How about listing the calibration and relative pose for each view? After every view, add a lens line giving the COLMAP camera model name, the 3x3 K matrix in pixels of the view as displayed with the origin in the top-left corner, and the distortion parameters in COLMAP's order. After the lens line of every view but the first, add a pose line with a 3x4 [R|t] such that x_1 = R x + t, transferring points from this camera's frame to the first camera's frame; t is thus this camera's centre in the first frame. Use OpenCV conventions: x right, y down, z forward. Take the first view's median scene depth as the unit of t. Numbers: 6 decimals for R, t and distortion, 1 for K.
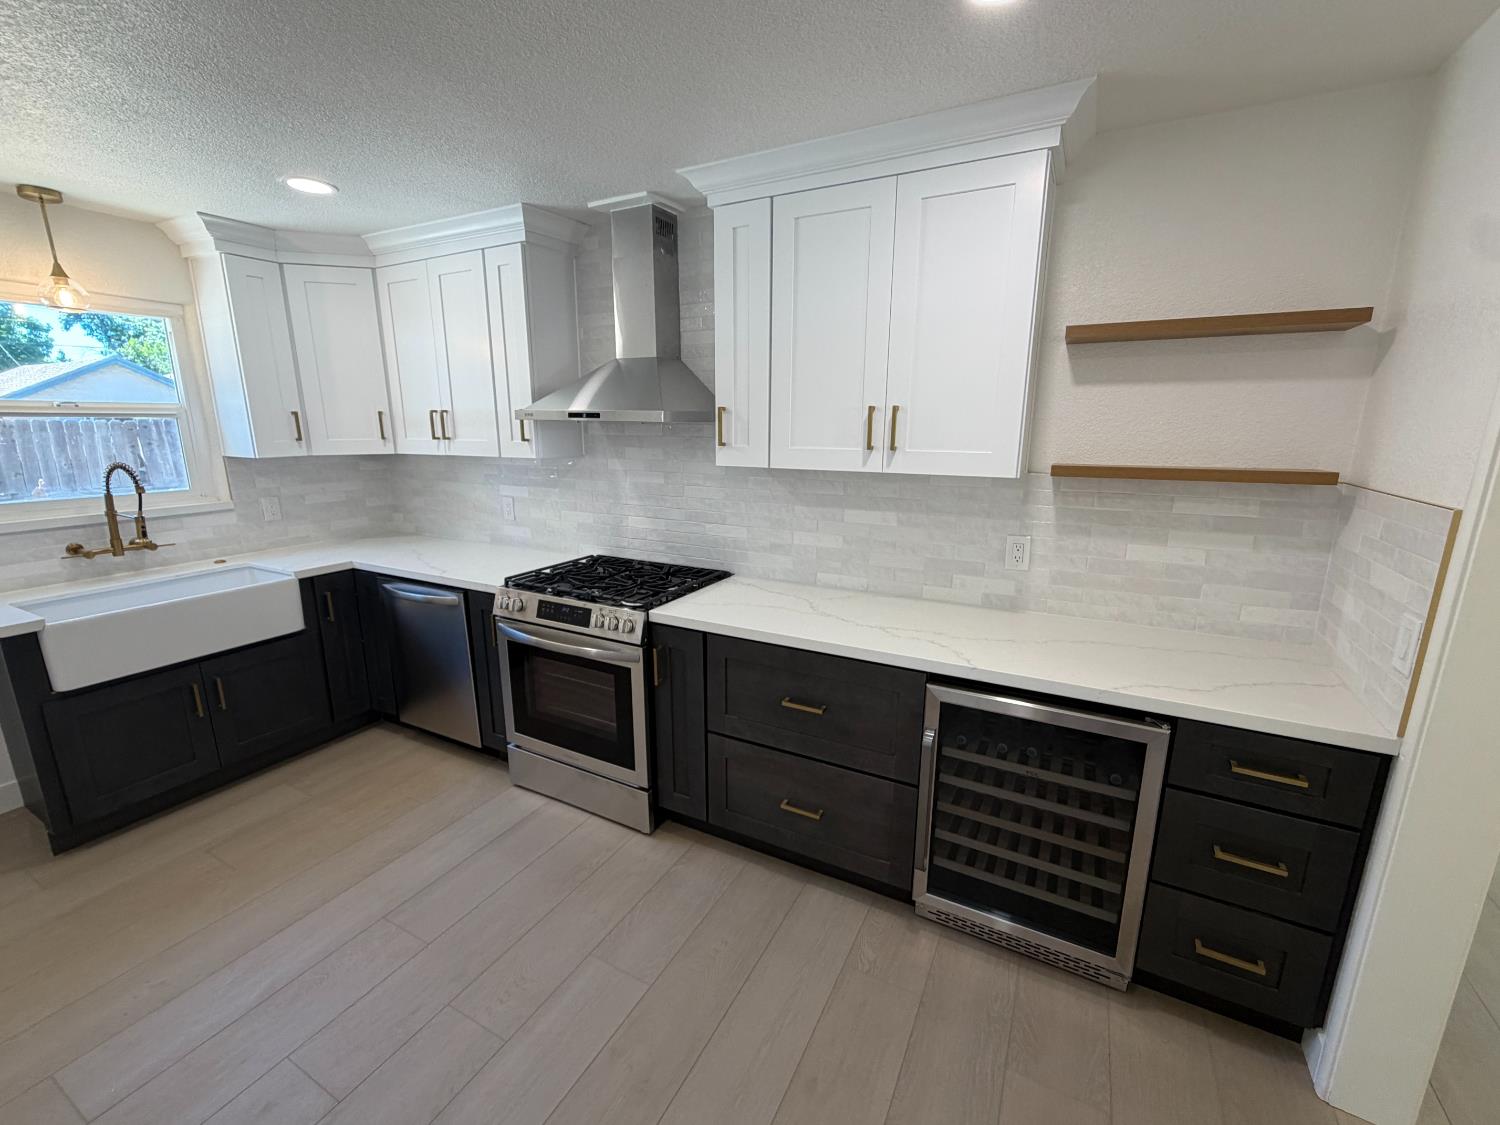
lens RADIAL K [[627.0, 0, 748.9], [0, 627.0, 563.8], [0, 0, 1]] dist [0.000395, -0.000472]
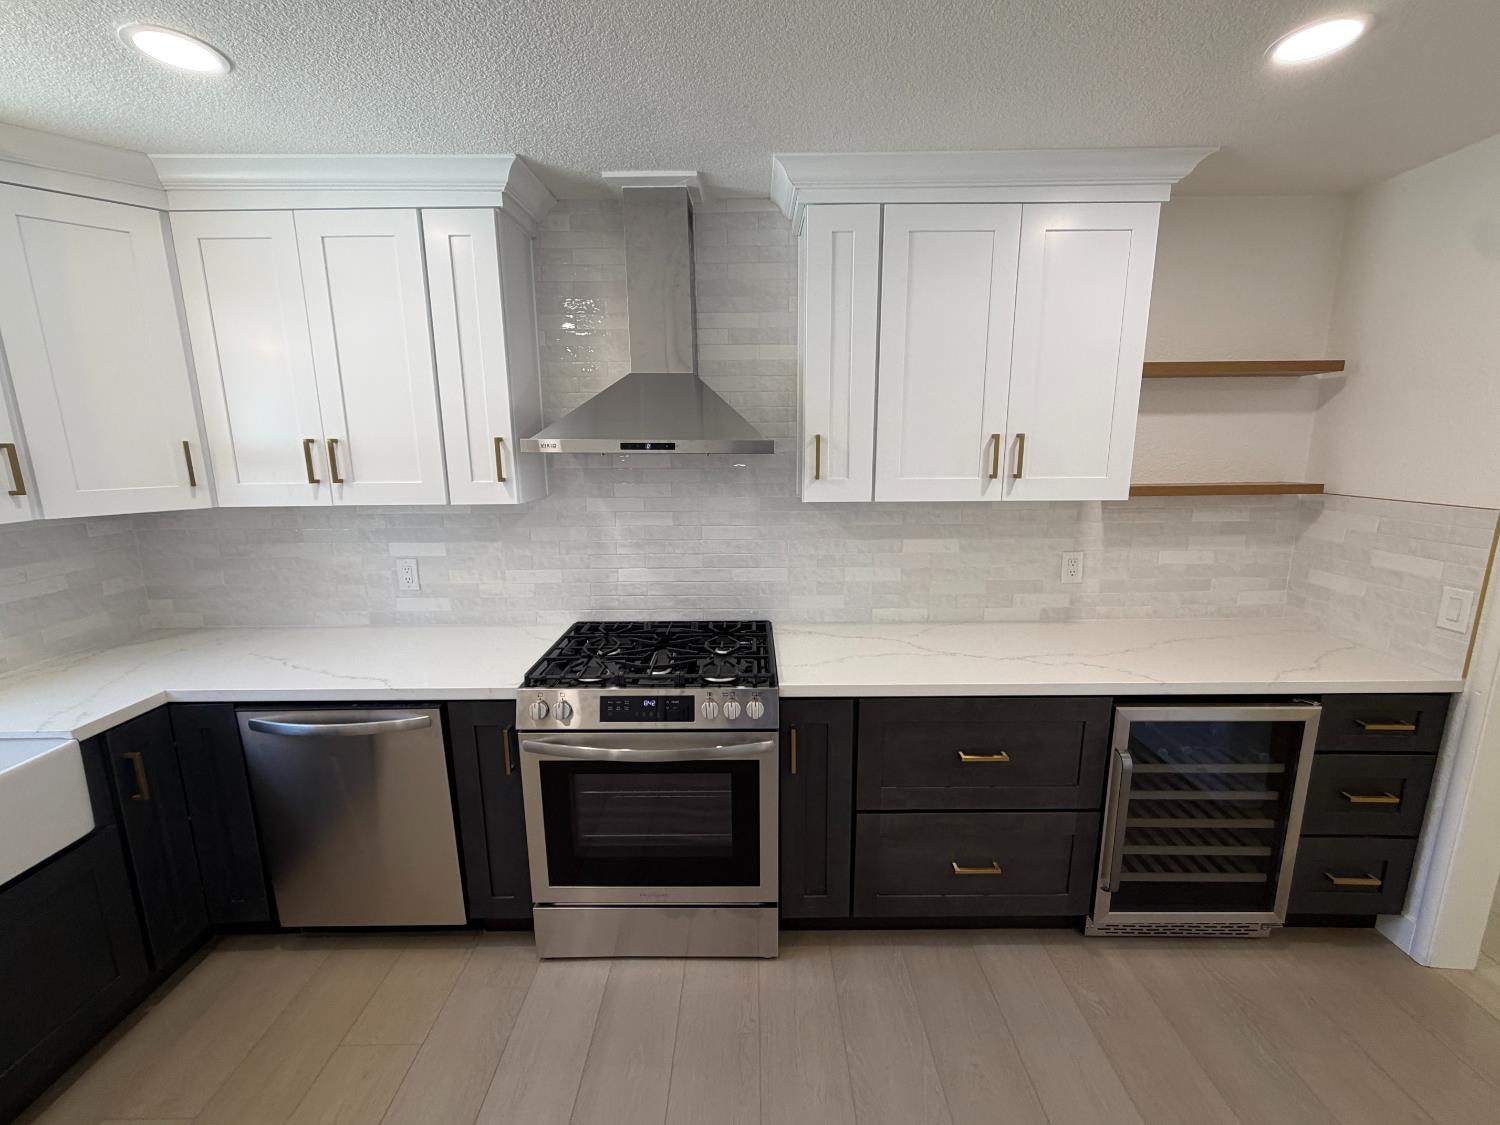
lens RADIAL K [[627.0, 0, 748.9], [0, 627.0, 563.8], [0, 0, 1]] dist [0.000395, -0.000472]
pose [[0.884683, -0.099360, 0.455483, -0.535003], [0.112415, 0.993660, -0.001585, -0.081718], [-0.452437, 0.052606, 0.890243, 0.279522]]
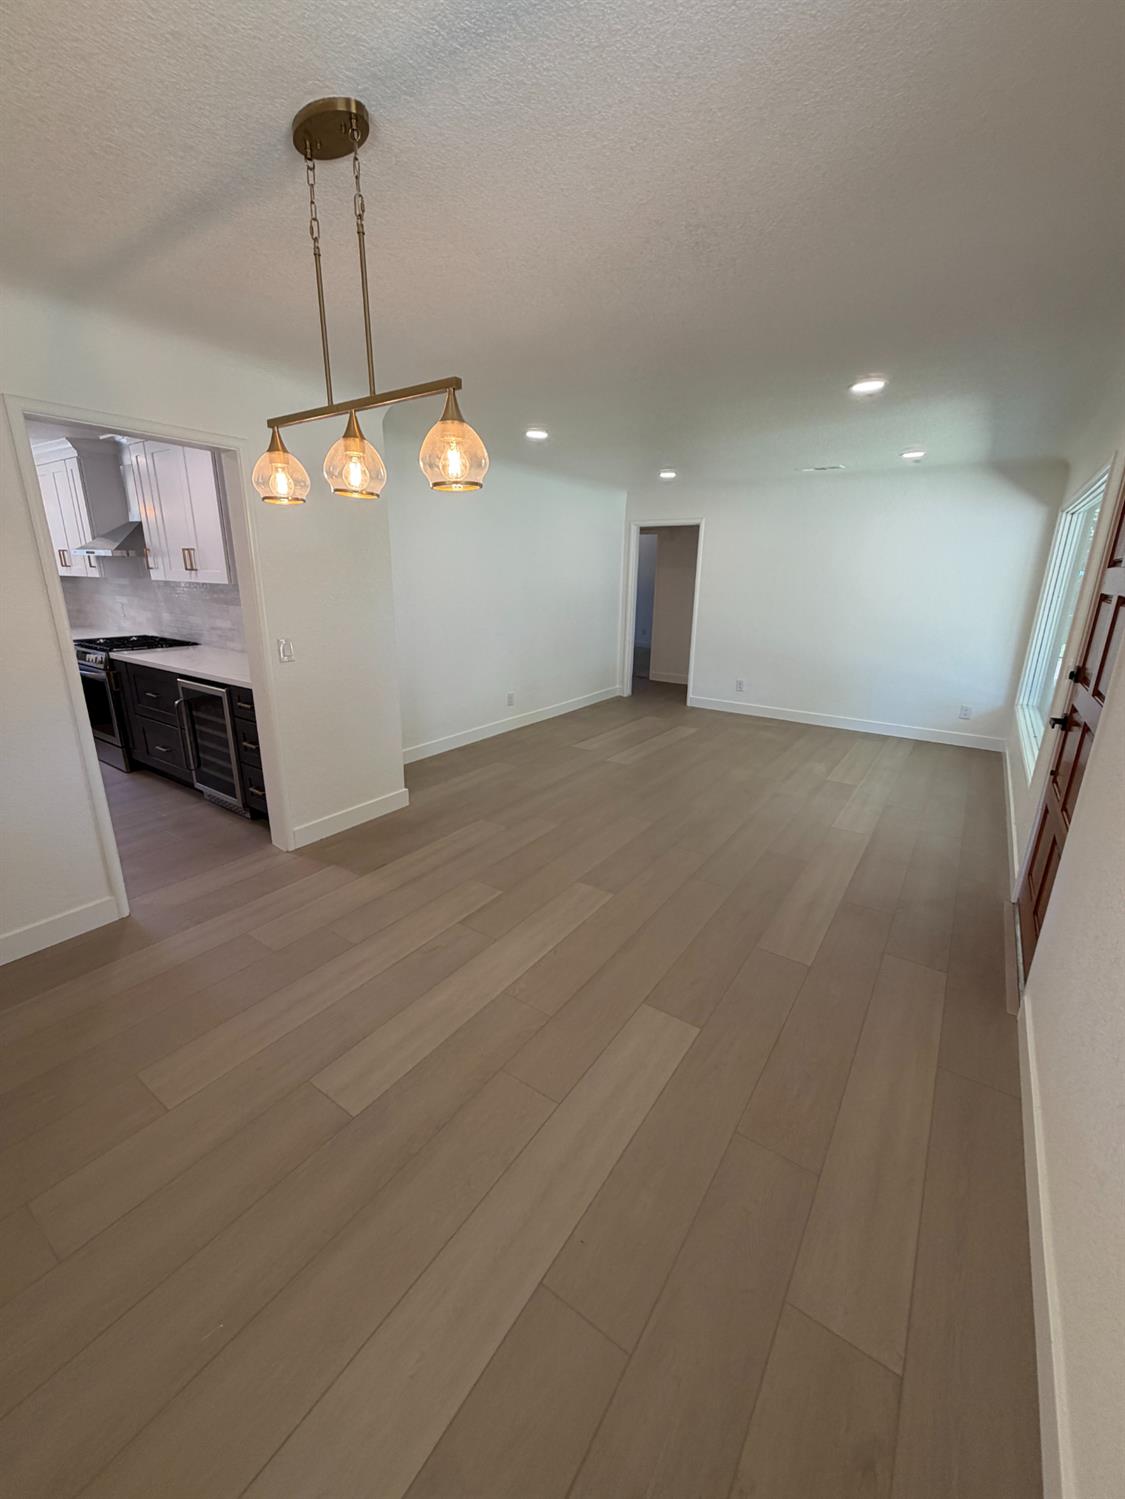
lens RADIAL K [[598.1, 0, 562.5], [0, 598.1, 745.0], [0, 0, 1]] dist [-0.000041, -0.000898]
pose [[0.993725, 0.044303, -0.102705, 1.439041], [-0.037906, 0.997267, 0.063419, 0.186997], [0.105234, -0.059128, 0.992688, -0.726195]]
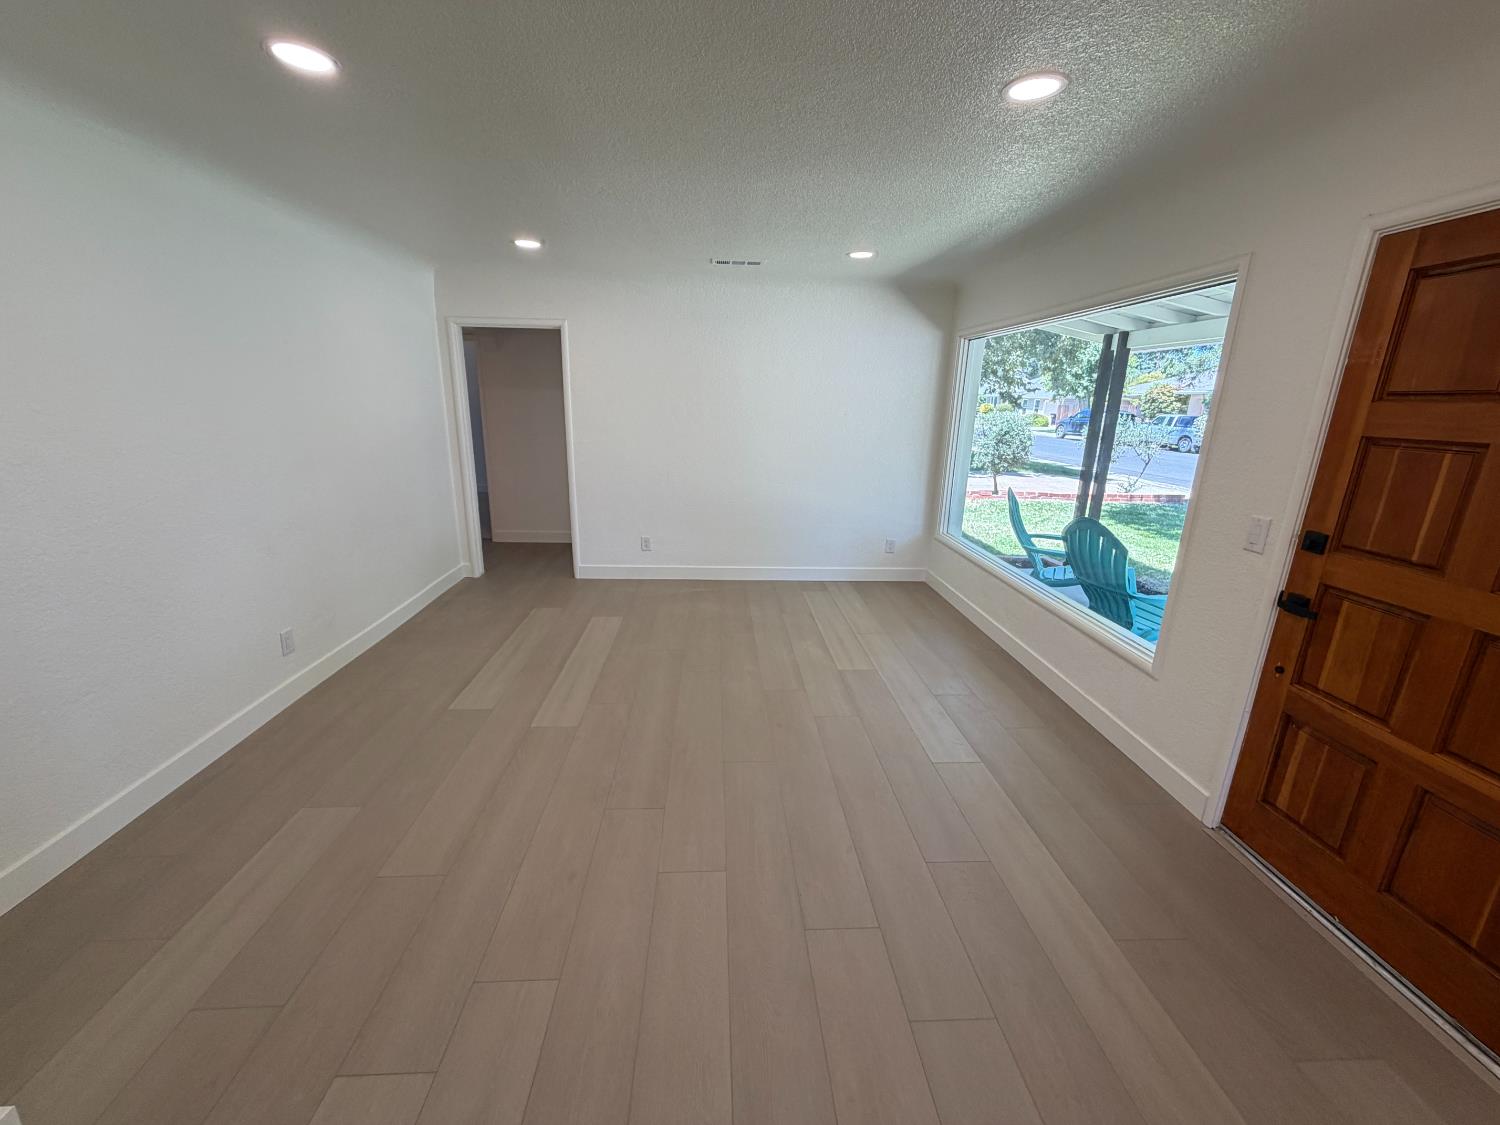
lens RADIAL K [[598.5, 0, 743.5], [0, 598.5, 561.7], [0, 0, 1]] dist [-0.000041, -0.000898]
pose [[0.857491, -0.119042, 0.500537, 1.170695], [0.093763, 0.992730, 0.075470, -0.017642], [-0.505883, -0.017783, 0.862419, 0.161817]]
